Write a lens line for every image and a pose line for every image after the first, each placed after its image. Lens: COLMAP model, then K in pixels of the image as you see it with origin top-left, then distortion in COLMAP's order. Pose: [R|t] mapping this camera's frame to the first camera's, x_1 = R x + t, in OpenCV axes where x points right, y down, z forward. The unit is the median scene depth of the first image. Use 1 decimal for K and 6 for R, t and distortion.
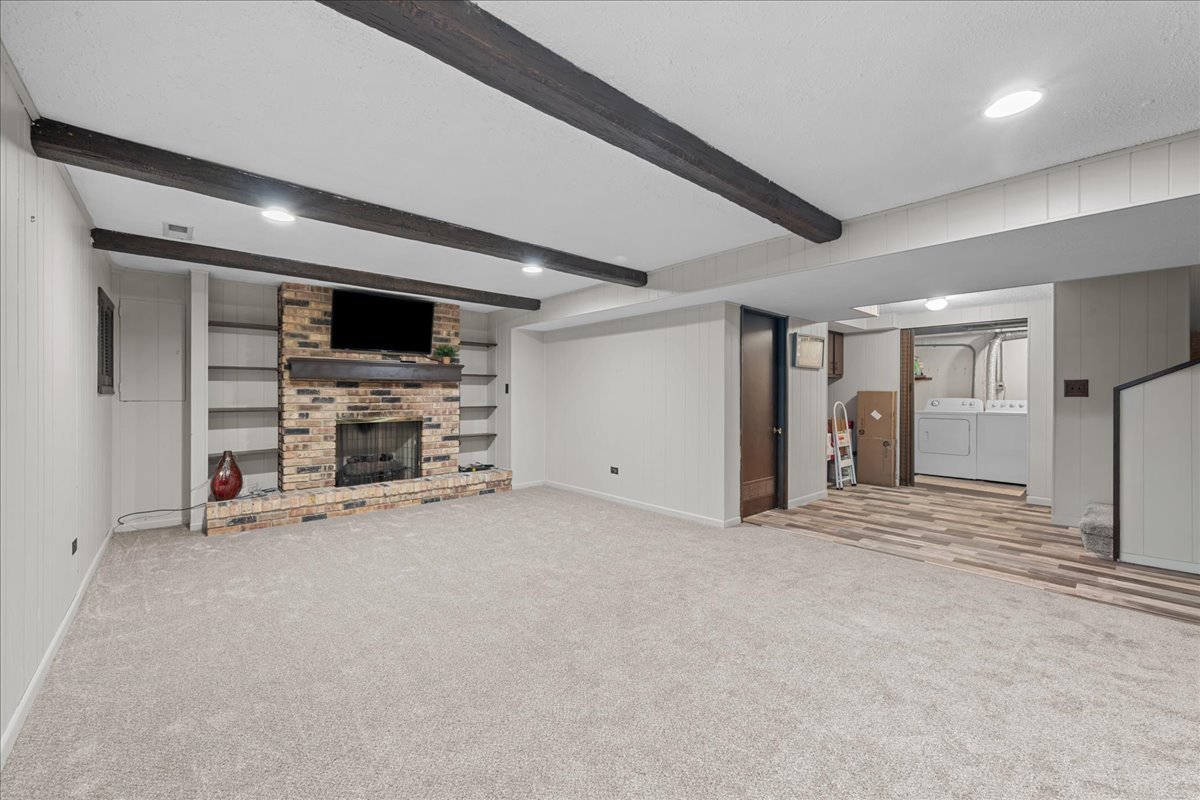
lens RADIAL K [[469.5, 0, 602.6], [0, 469.5, 397.8], [0, 0, 1]] dist [0.000143, 0.000311]
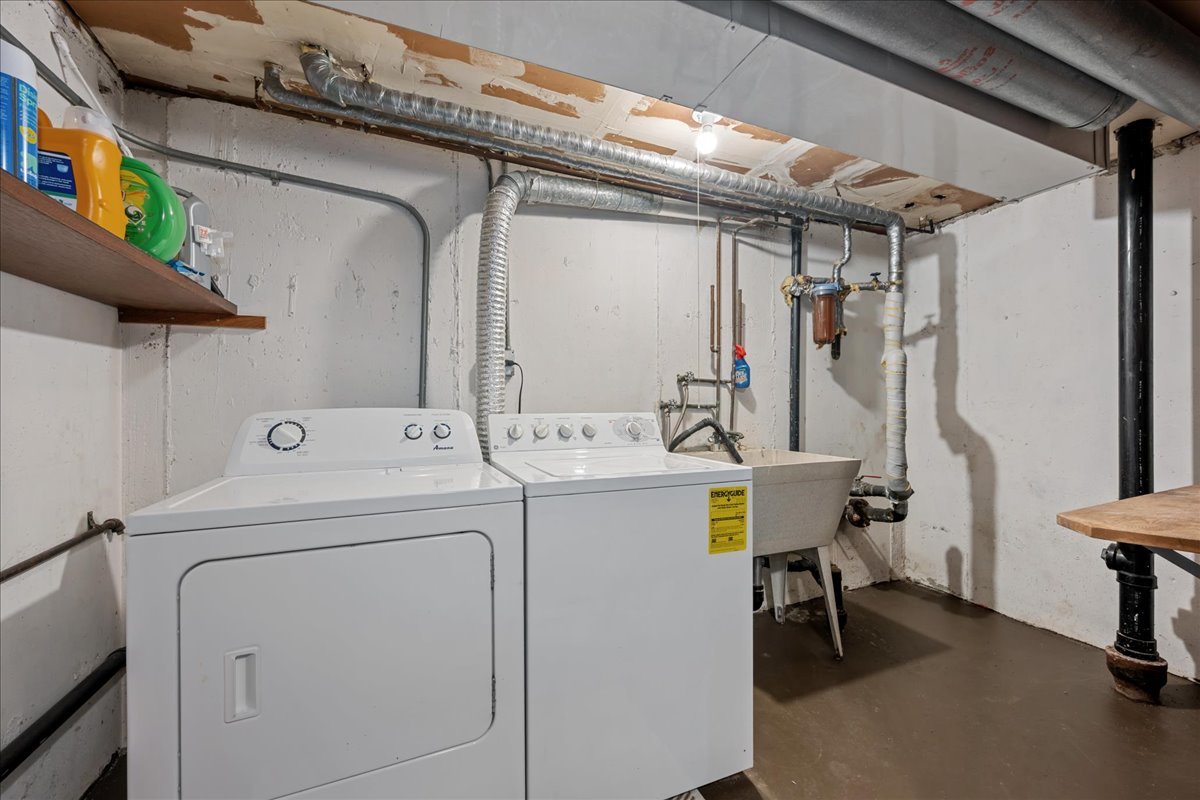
lens RADIAL K [[469.5, 0, 600.8], [0, 469.5, 403.3], [0, 0, 1]] dist [0.000143, 0.000311]
pose [[0.307092, -0.003944, 0.951672, 0.565029], [0.003227, 0.999990, 0.003102, -0.002051], [-0.951674, 0.002118, 0.307102, 0.818628]]
